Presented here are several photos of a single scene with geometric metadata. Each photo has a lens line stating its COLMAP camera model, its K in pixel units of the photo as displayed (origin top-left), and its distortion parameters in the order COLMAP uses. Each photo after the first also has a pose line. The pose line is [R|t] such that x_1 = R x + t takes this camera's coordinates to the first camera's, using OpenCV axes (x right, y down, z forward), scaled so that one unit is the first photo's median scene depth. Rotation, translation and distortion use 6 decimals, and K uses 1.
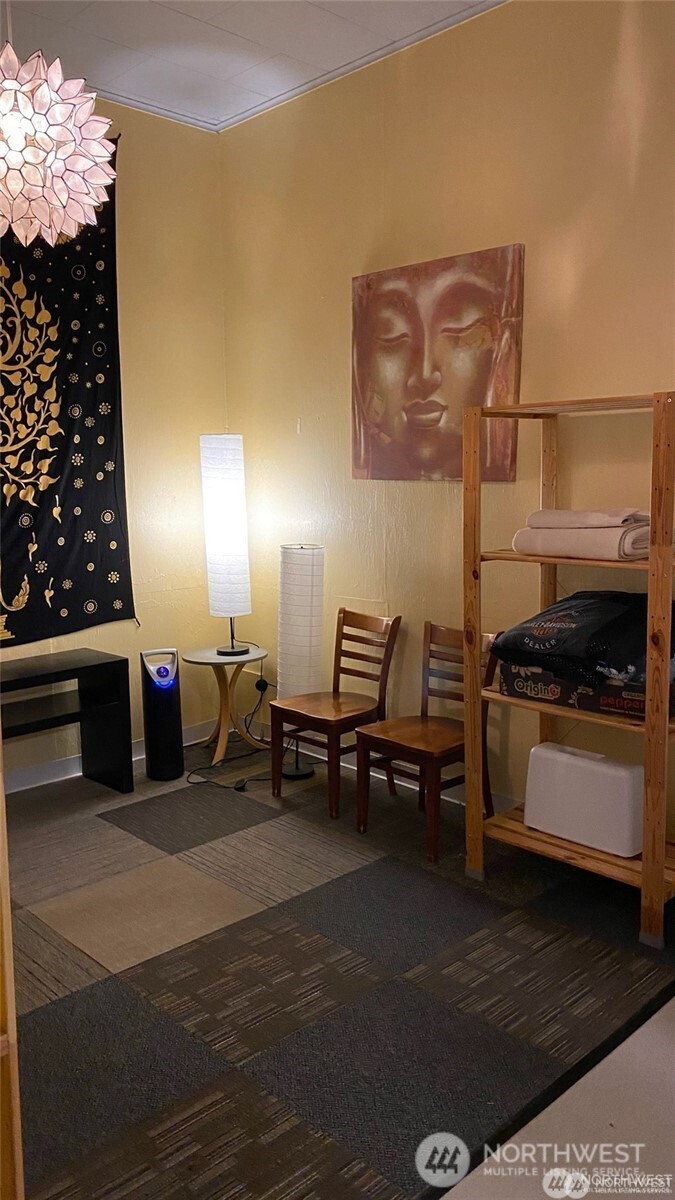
lens RADIAL K [[915.6, 0, 337.5], [0, 915.6, 600.0], [0, 0, 1]] dist [0.009250, -0.041361]
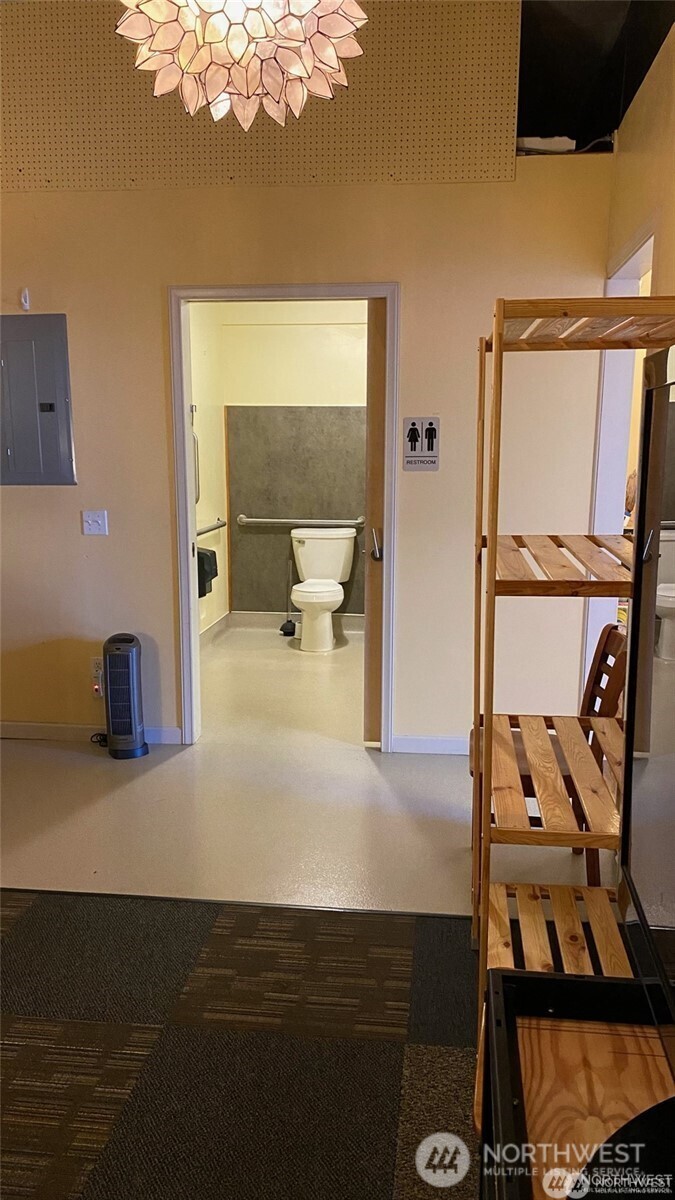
lens RADIAL K [[923.3, 0, 333.2], [0, 923.3, 595.9], [0, 0, 1]] dist [-0.010062, 0.030653]
pose [[-0.629670, -0.122541, 0.767137, -0.972537], [0.116318, 0.961478, 0.249059, -0.175918], [-0.768105, 0.246057, -0.591160, 1.380887]]
